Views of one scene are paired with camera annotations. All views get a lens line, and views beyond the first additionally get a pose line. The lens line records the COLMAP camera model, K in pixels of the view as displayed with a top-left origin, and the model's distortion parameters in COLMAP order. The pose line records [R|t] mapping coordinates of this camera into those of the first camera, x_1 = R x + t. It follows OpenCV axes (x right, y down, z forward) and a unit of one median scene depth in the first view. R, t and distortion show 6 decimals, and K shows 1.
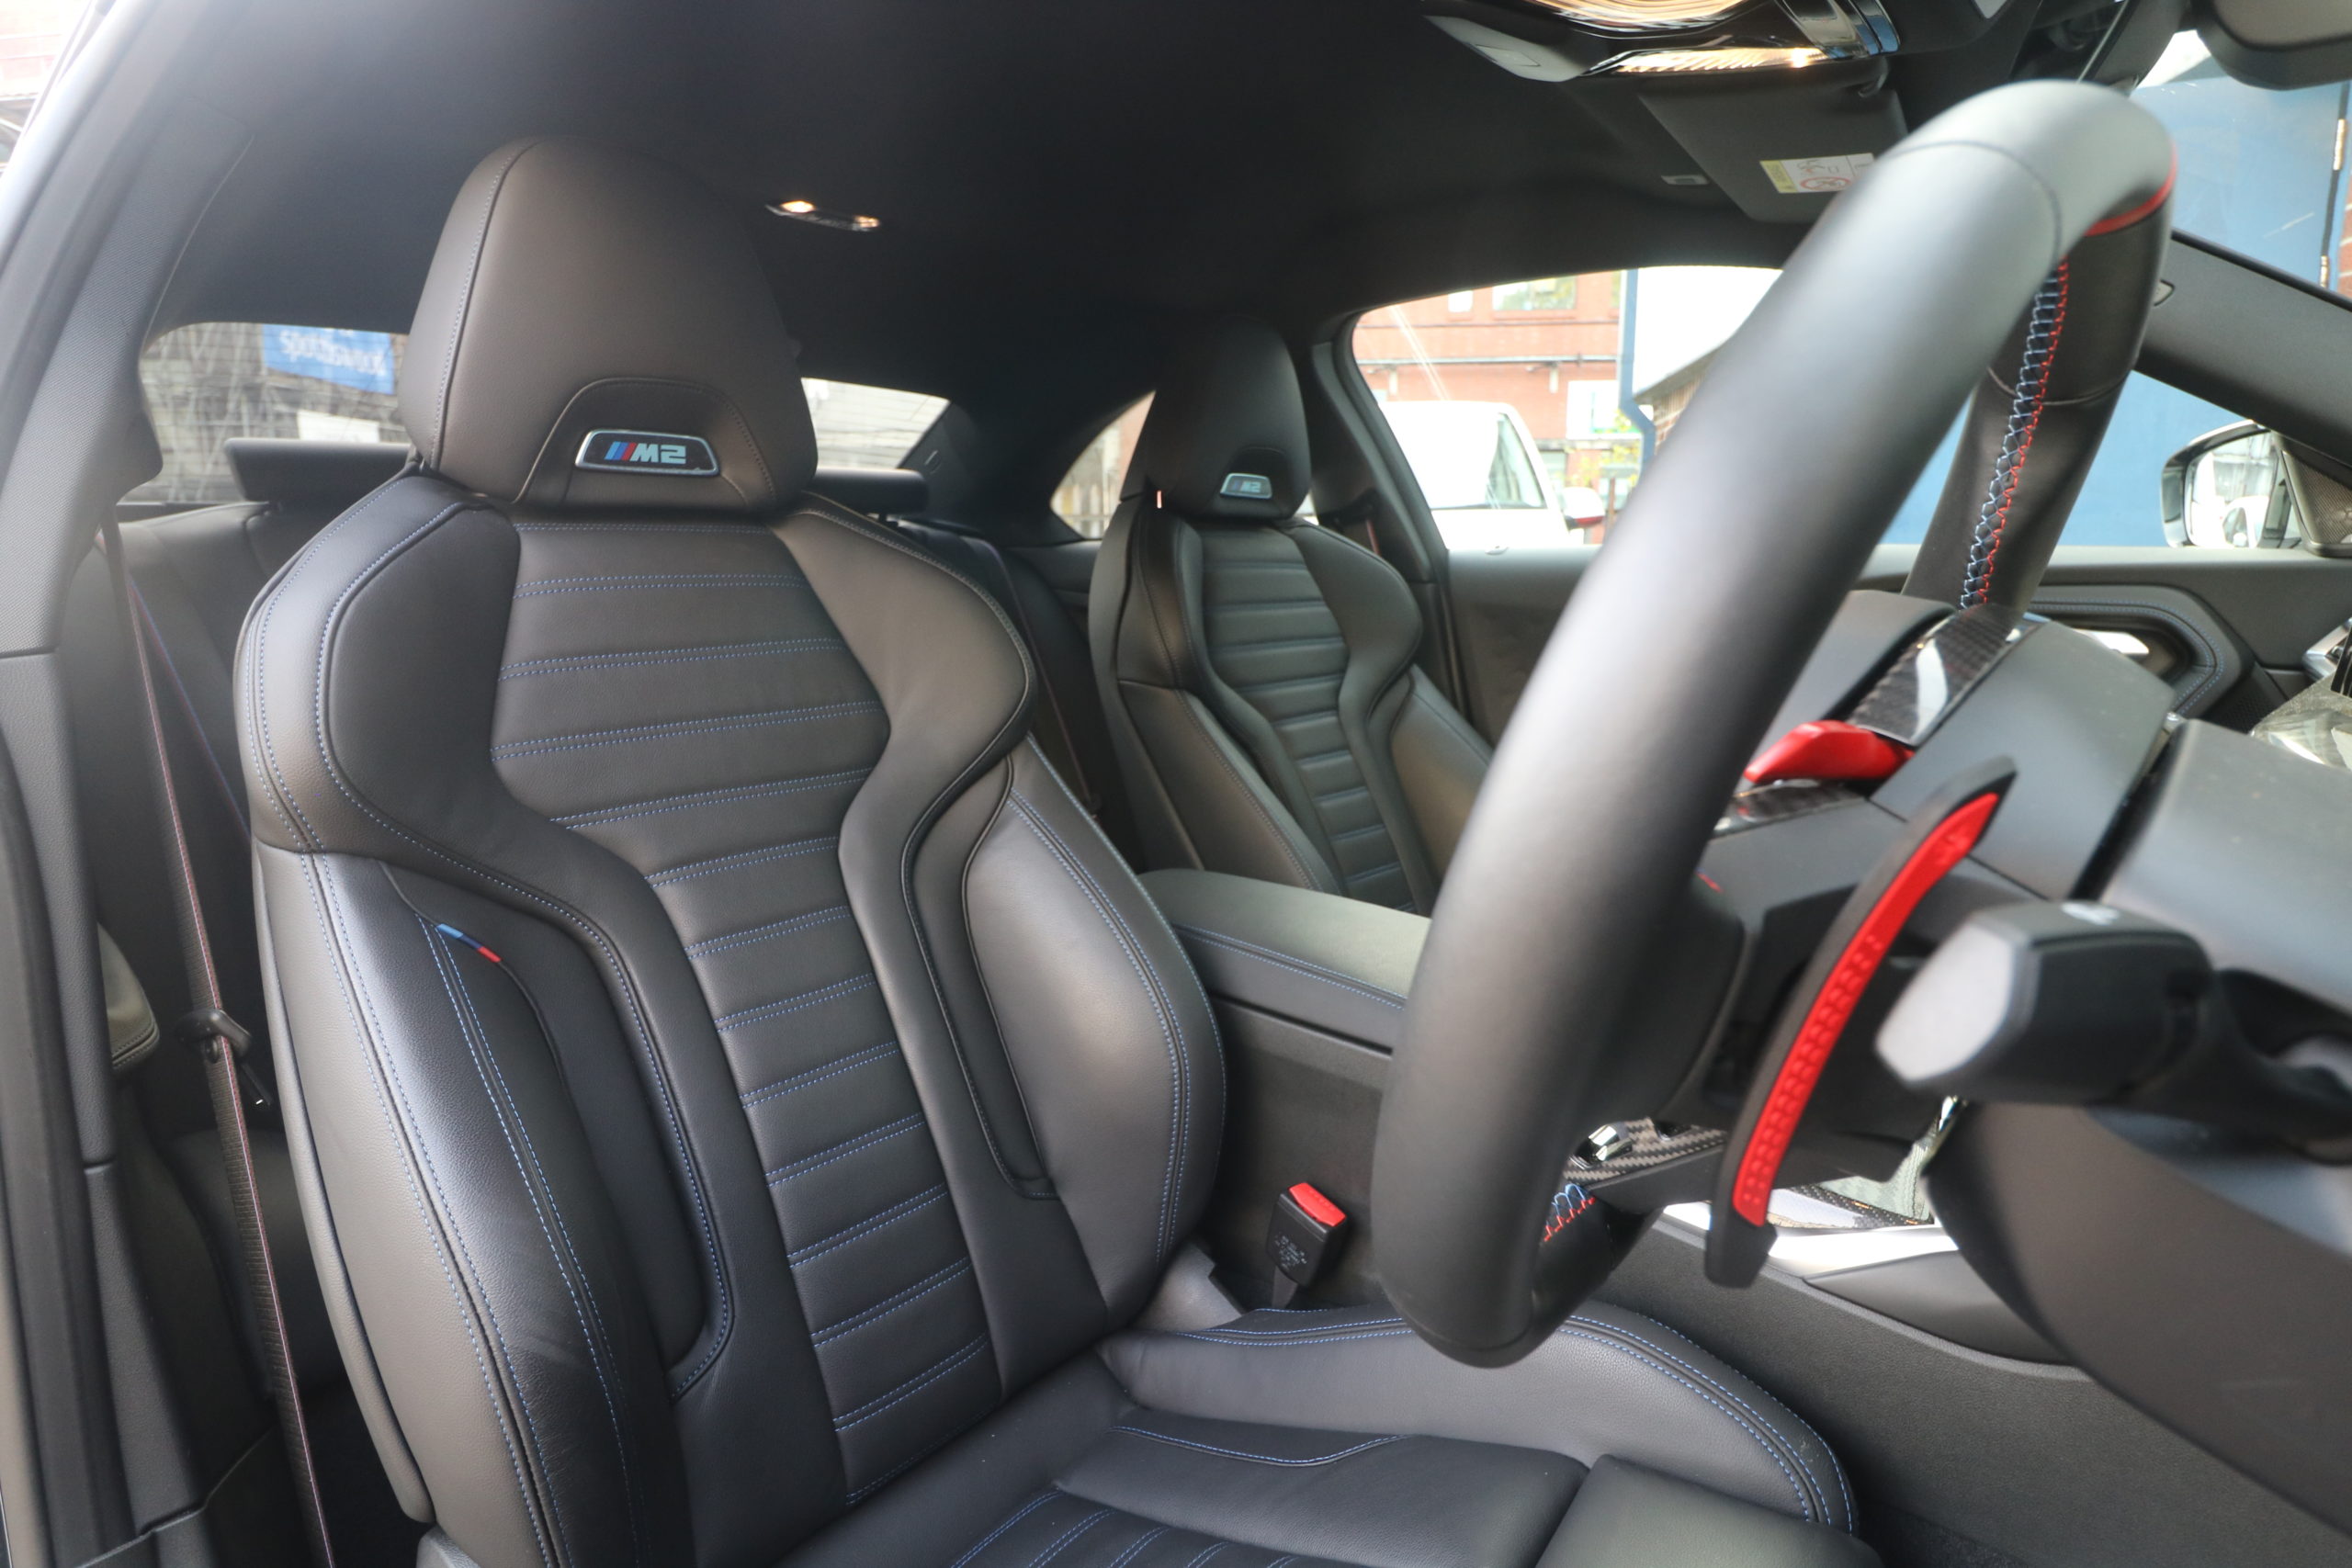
lens RADIAL K [[1242.0, 0, 1176.0], [0, 1242.0, 784.0], [0, 0, 1]] dist [0.013624, 0.000522]
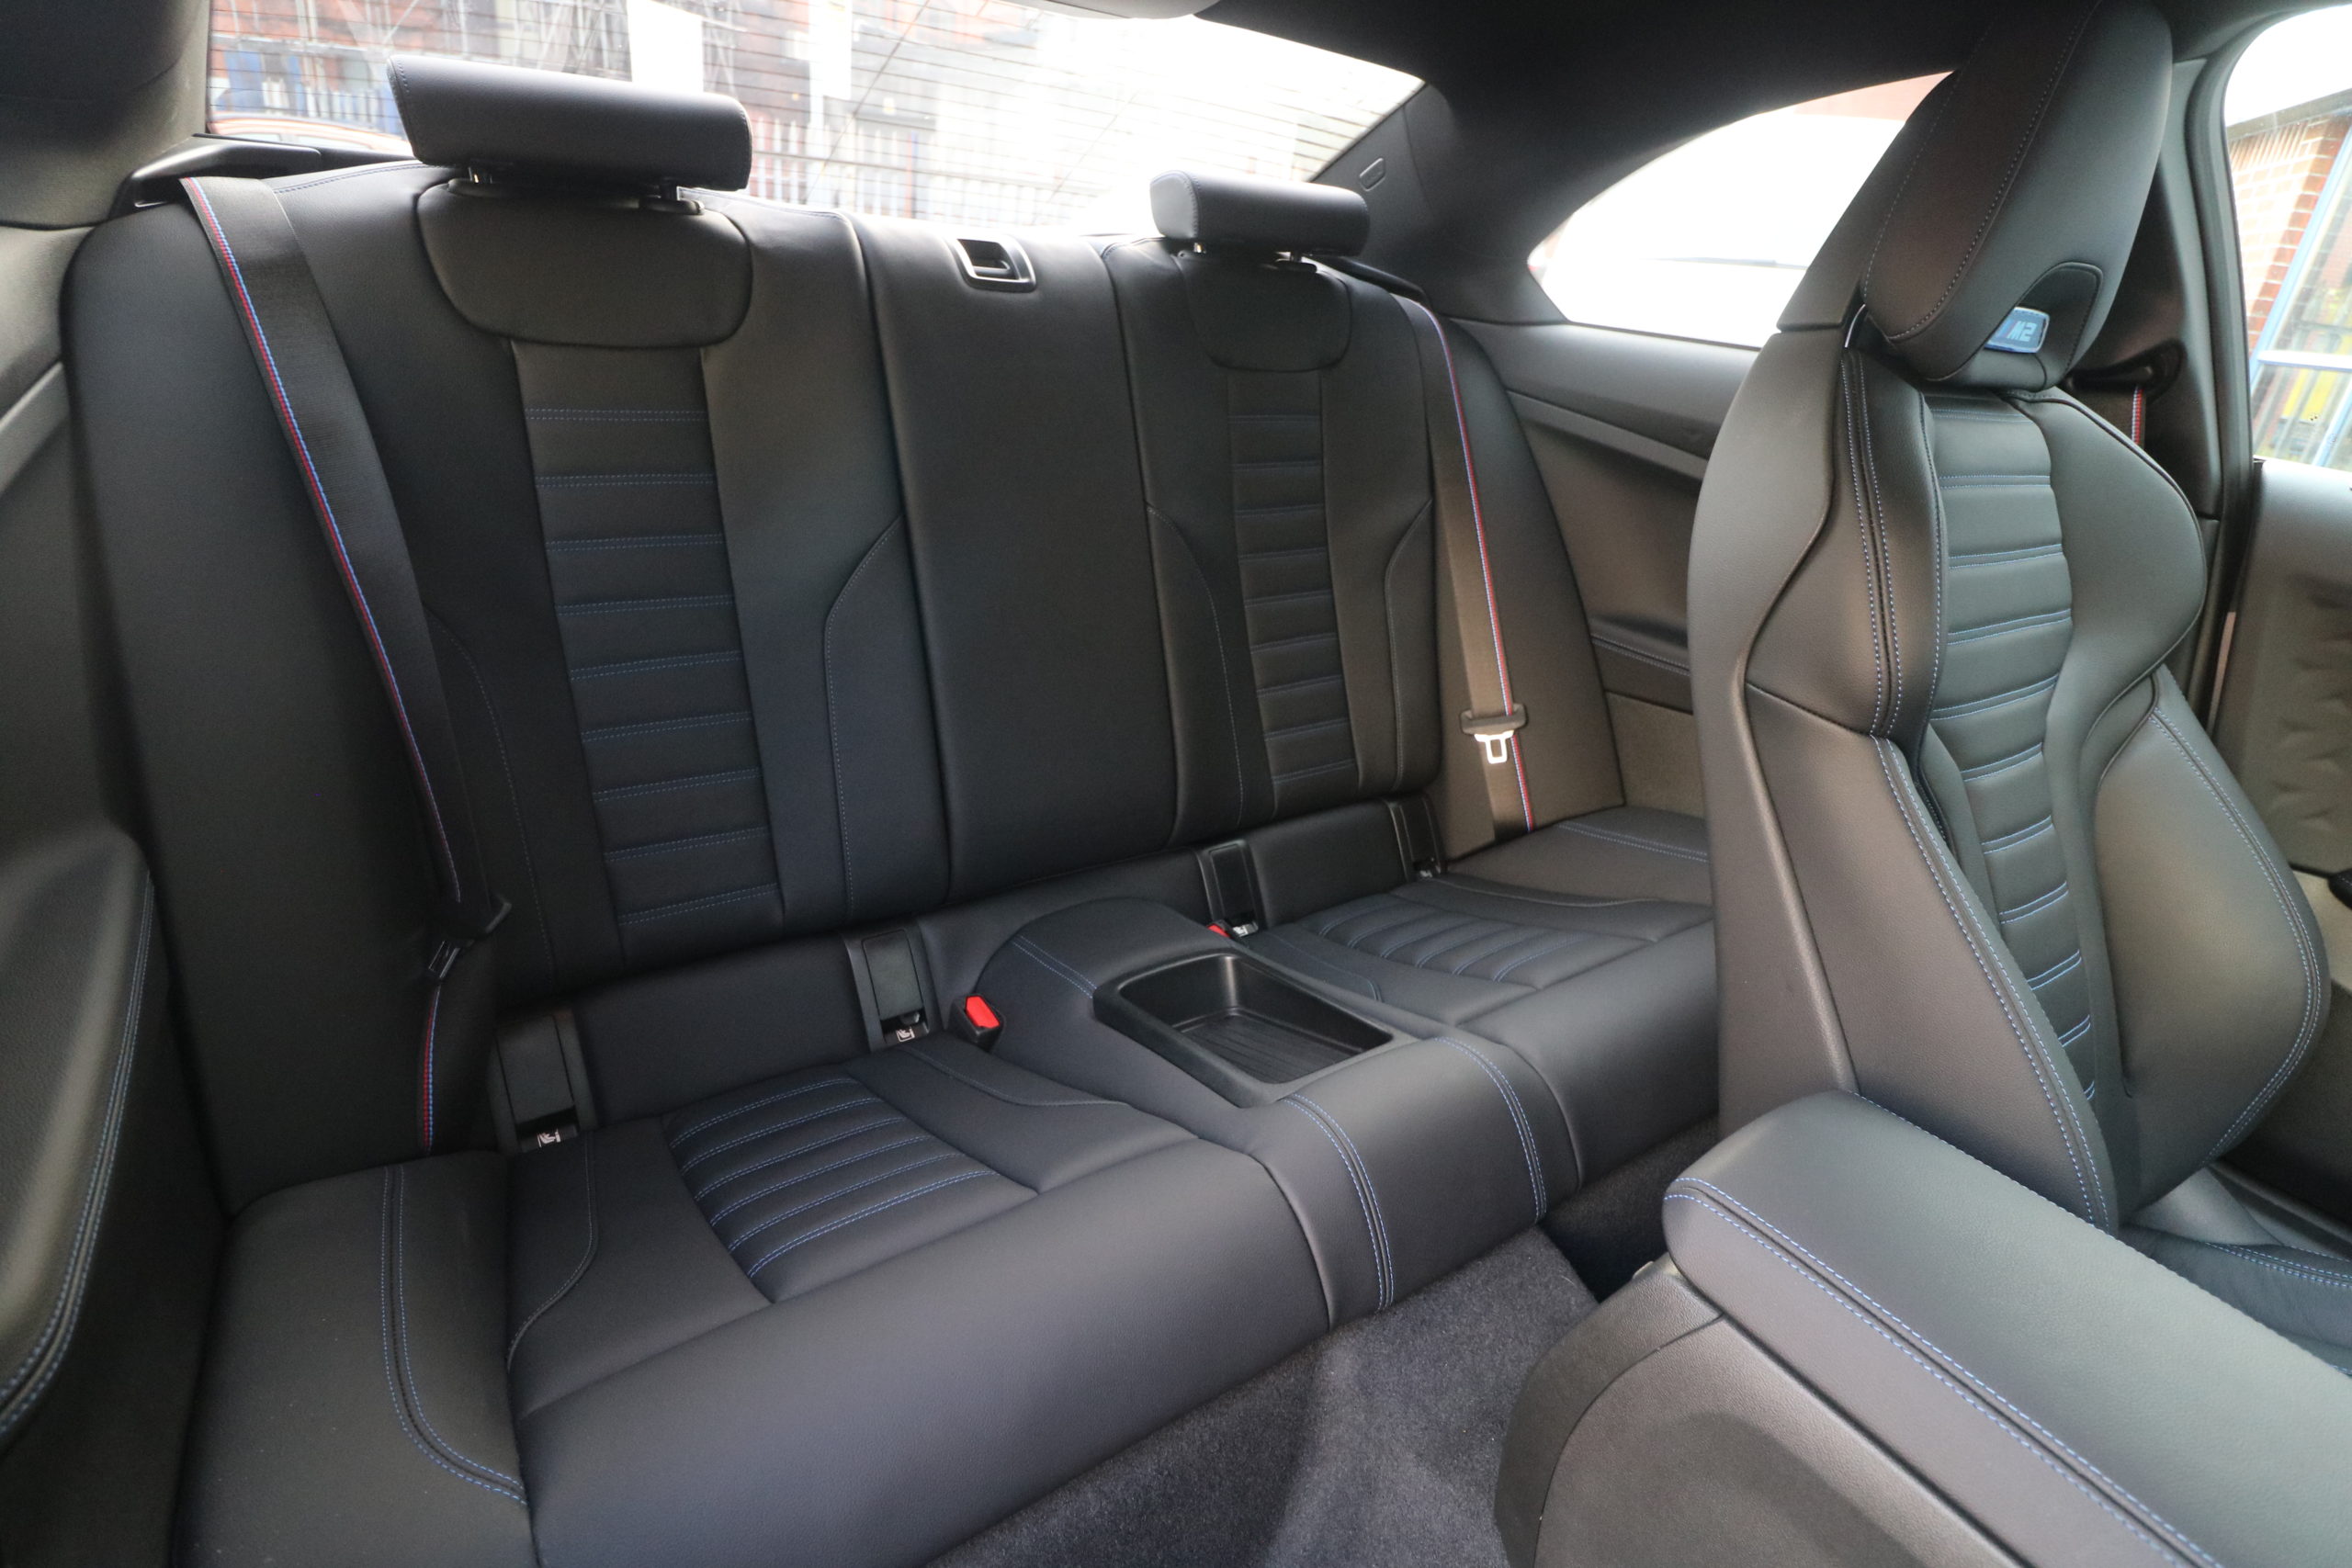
lens RADIAL K [[1242.0, 0, 1176.0], [0, 1242.0, 784.0], [0, 0, 1]] dist [0.013624, 0.000522]
pose [[0.966173, 0.202033, -0.160291, -0.161245], [-0.160424, 0.957468, 0.239831, -0.109558], [0.201927, -0.206004, 0.957490, 0.318908]]
